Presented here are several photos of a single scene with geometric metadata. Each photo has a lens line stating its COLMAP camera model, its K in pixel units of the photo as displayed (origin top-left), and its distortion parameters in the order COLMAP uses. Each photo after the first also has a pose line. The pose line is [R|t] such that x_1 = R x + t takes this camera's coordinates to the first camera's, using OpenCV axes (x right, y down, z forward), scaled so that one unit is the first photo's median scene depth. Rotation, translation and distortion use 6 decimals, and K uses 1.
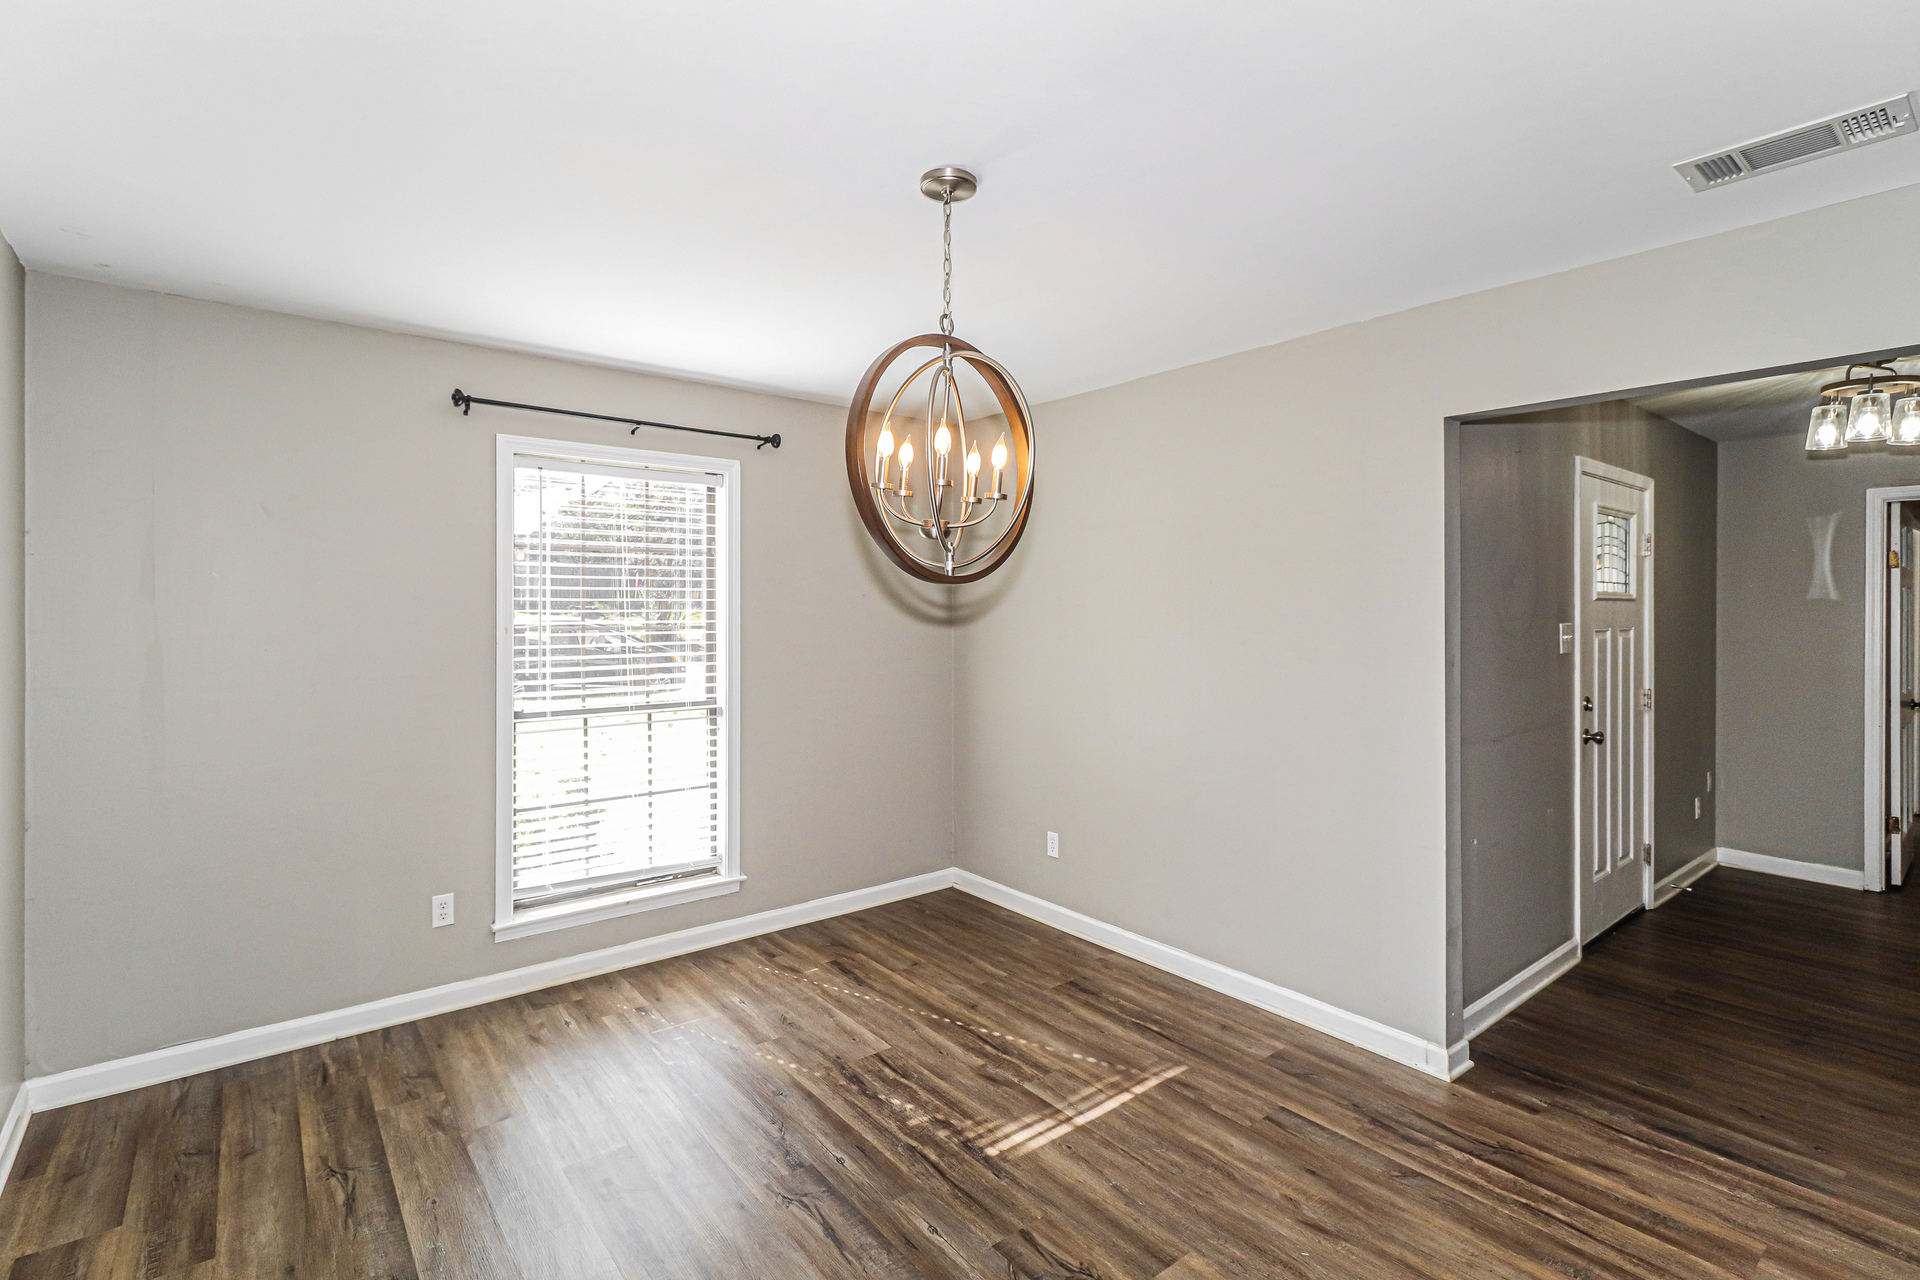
lens RADIAL K [[903.5, 0, 963.3], [0, 903.5, 618.7], [0, 0, 1]] dist [0.004987, 0.000107]
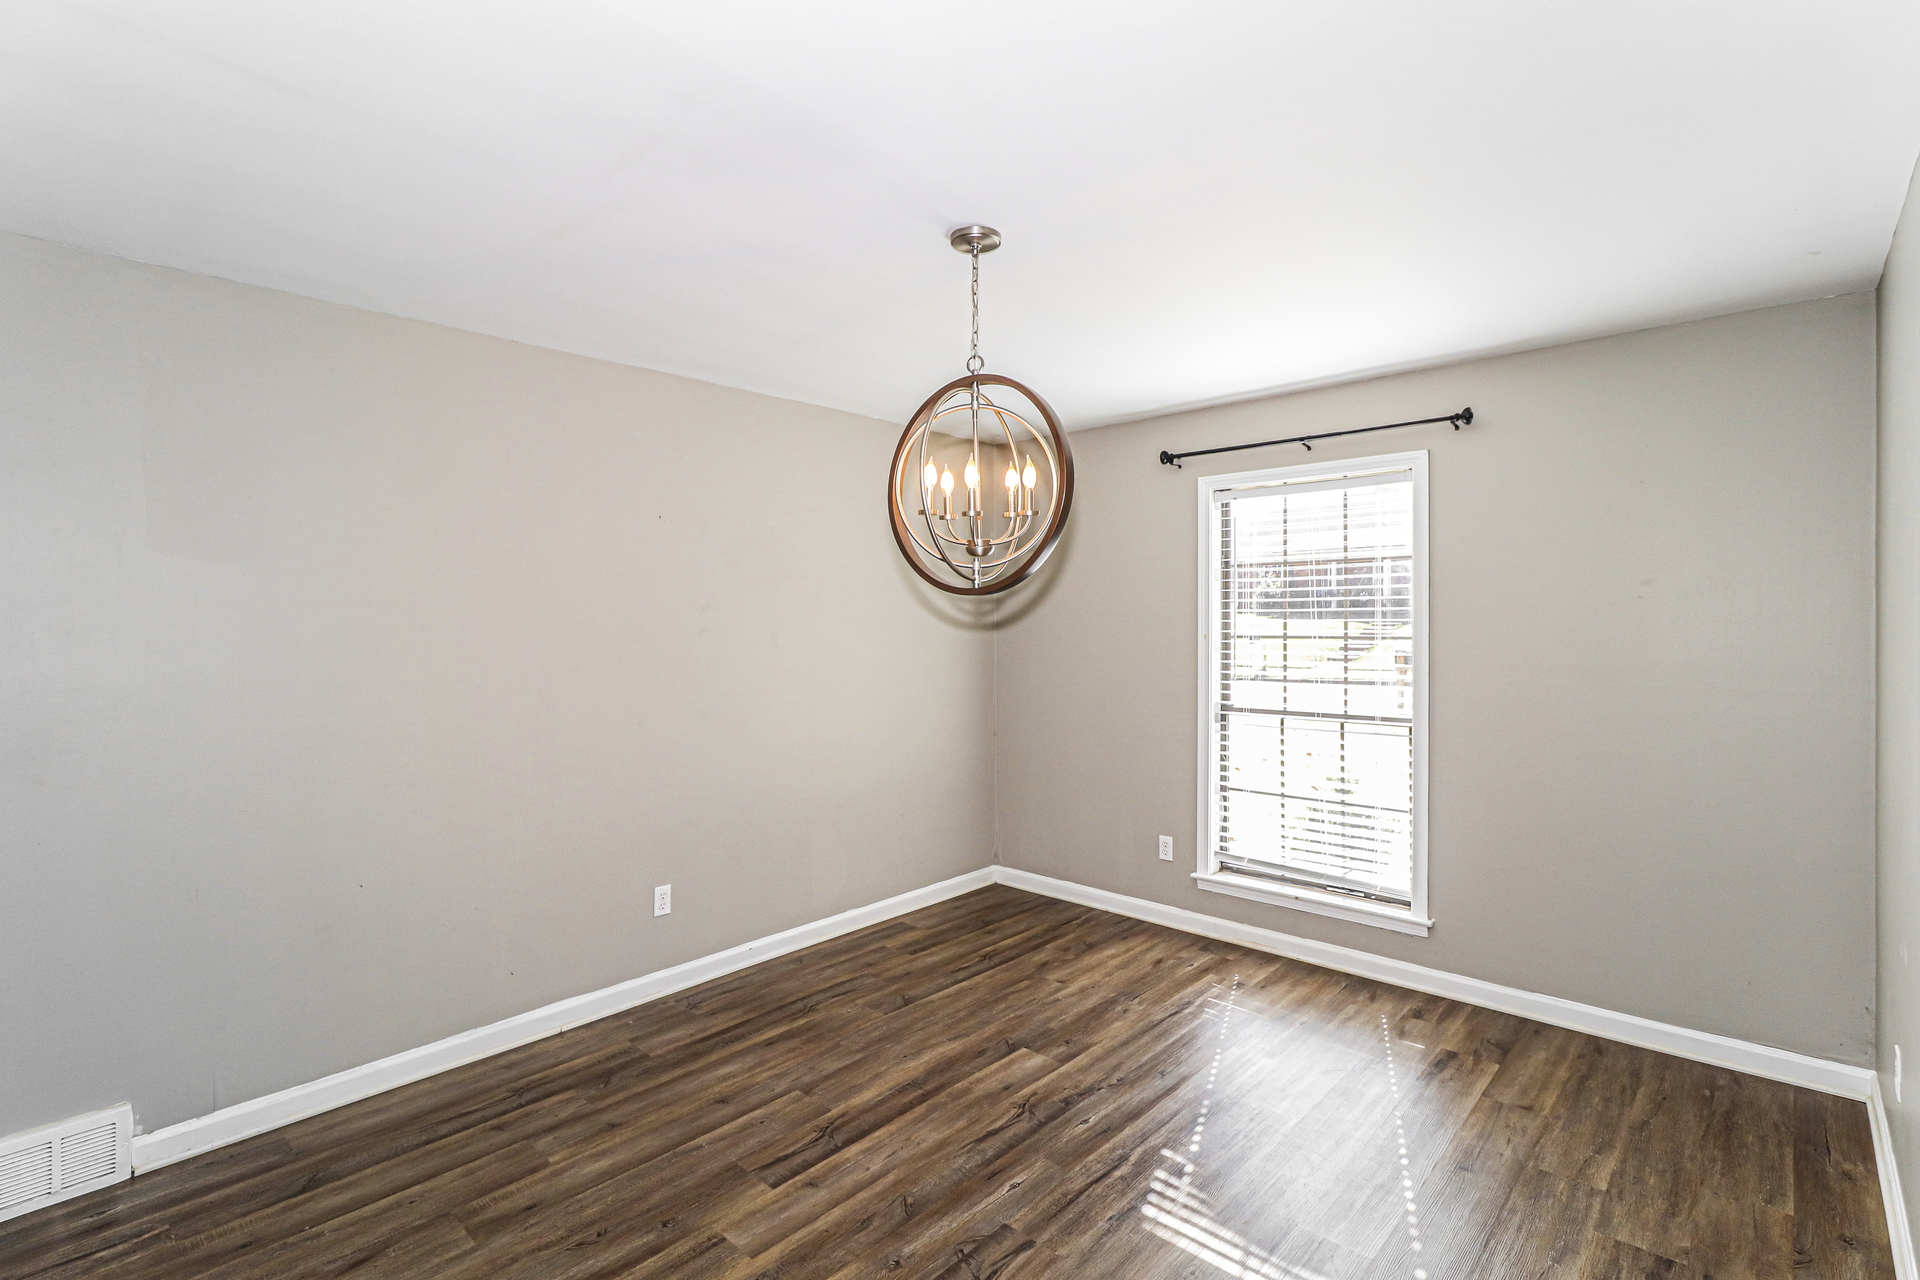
lens RADIAL K [[903.5, 0, 963.3], [0, 903.5, 618.7], [0, 0, 1]] dist [0.004987, 0.000107]
pose [[0.156366, -0.004801, -0.987687, 0.668486], [-0.012327, 0.999901, -0.006812, 0.001926], [0.987622, 0.013240, 0.156292, 0.492642]]
